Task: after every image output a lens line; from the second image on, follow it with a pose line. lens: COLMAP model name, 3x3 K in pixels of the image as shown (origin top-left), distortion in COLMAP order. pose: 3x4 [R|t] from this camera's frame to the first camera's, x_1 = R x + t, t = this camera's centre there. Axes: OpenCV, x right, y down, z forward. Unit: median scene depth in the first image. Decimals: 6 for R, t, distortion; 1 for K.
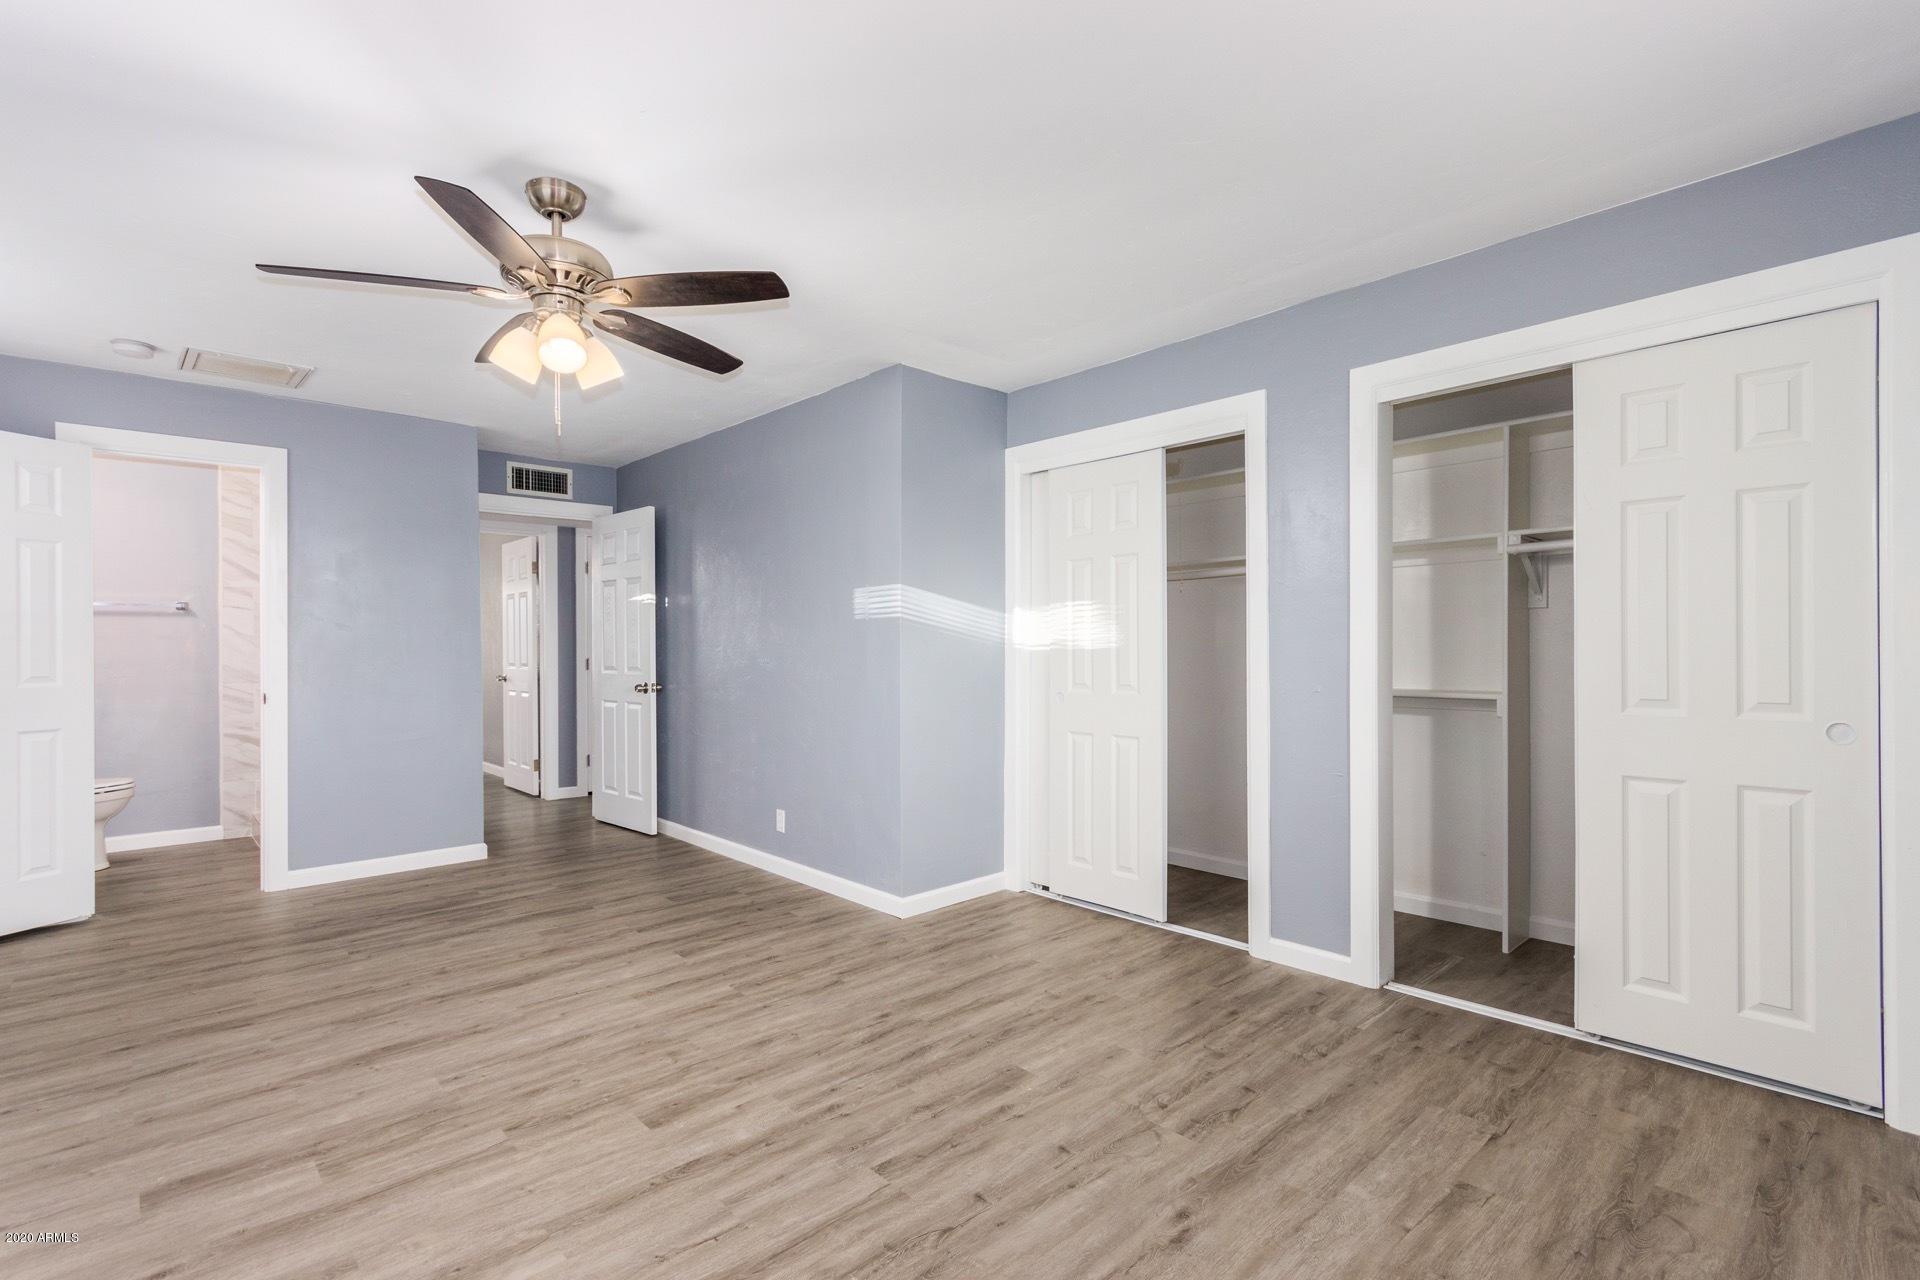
lens RADIAL K [[884.6, 0, 963.9], [0, 884.6, 647.9], [0, 0, 1]] dist [0.003860, 0.000401]
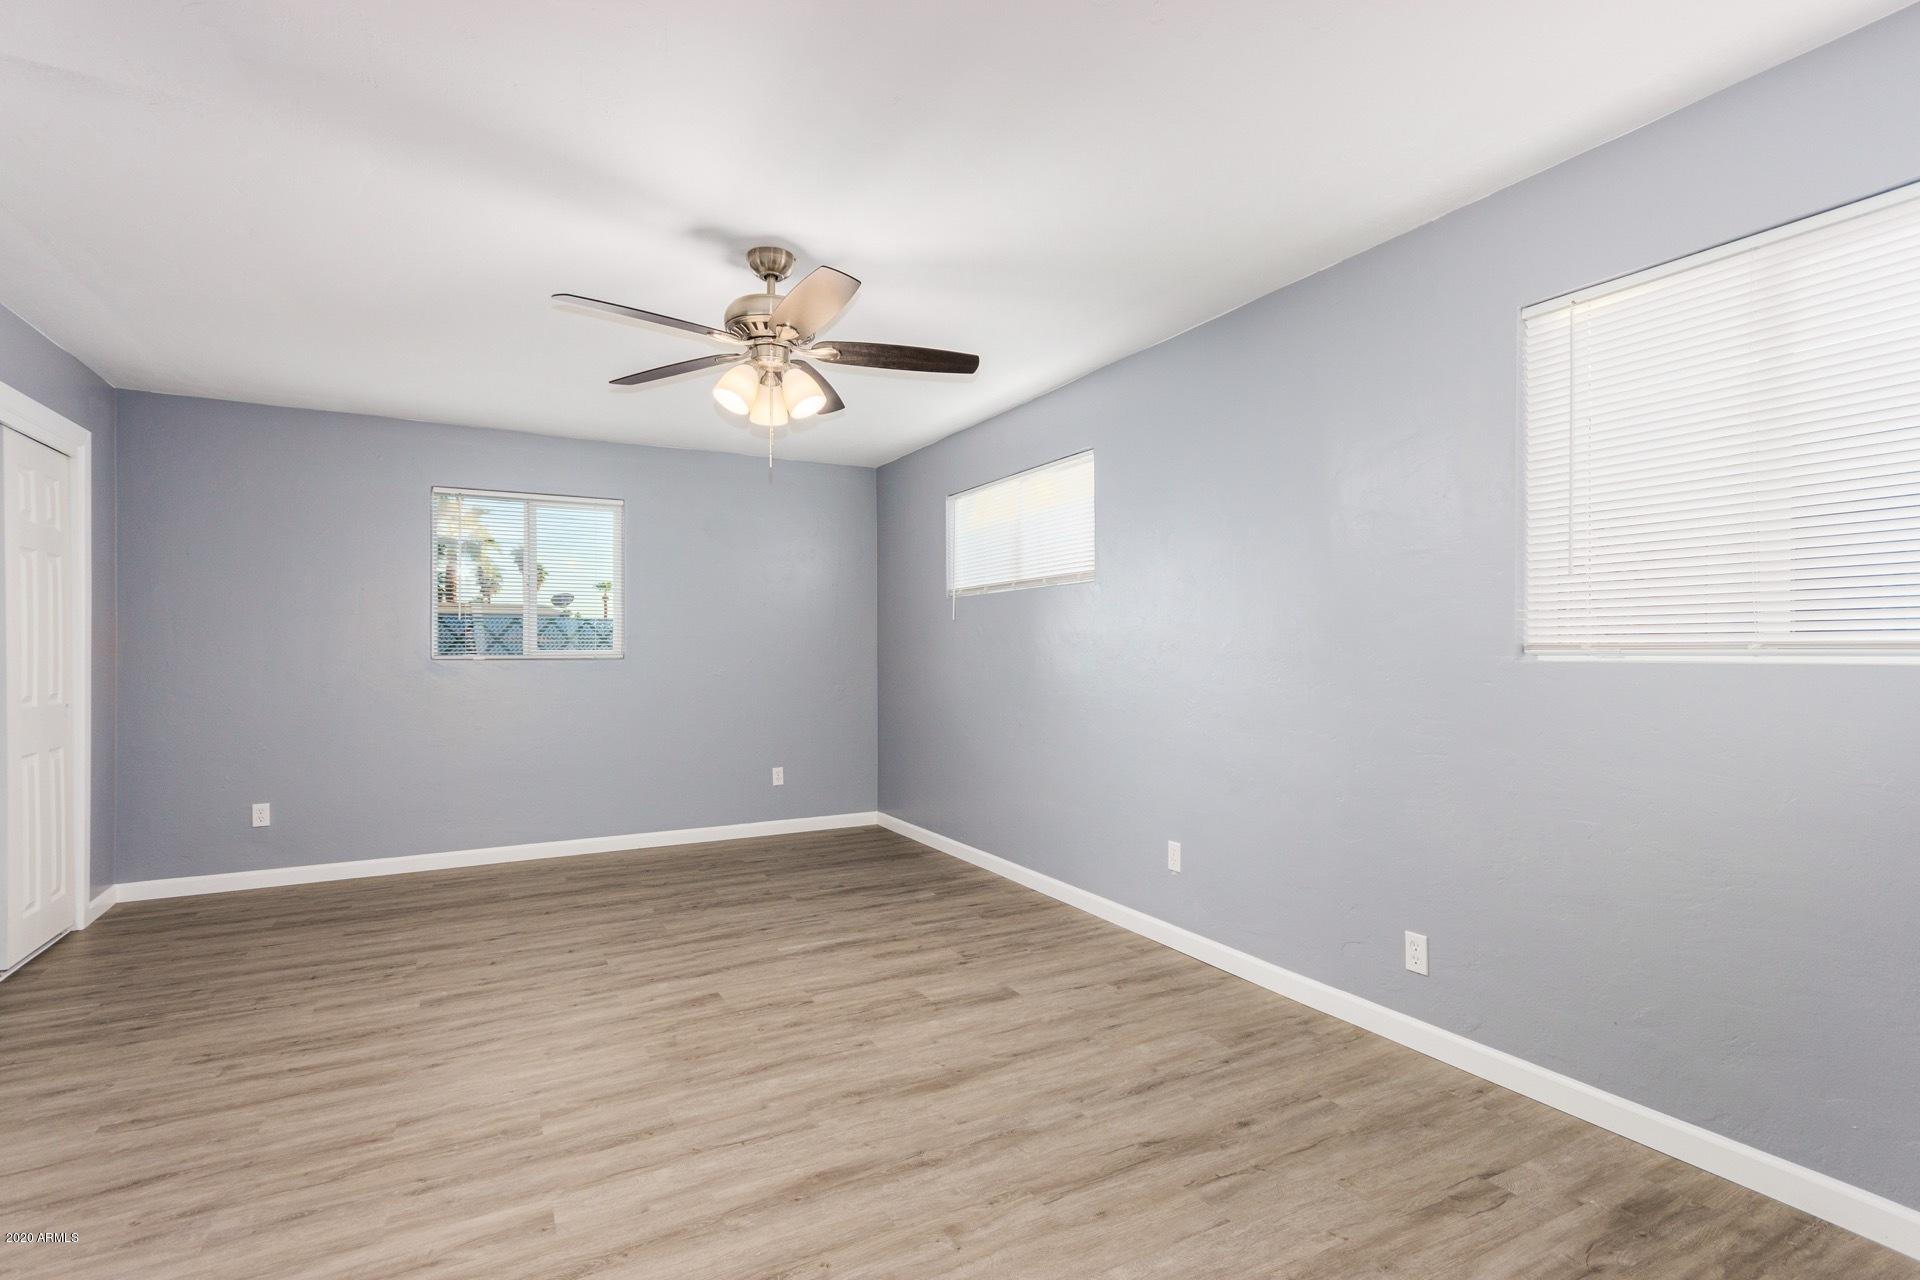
lens RADIAL K [[884.6, 0, 958.0], [0, 884.6, 646.7], [0, 0, 1]] dist [0.003860, 0.000401]
pose [[-0.967493, 0.008604, 0.252753, -0.957729], [0.006174, 0.999927, -0.010407, 0.007839], [-0.252824, -0.008508, -0.967475, 2.005926]]
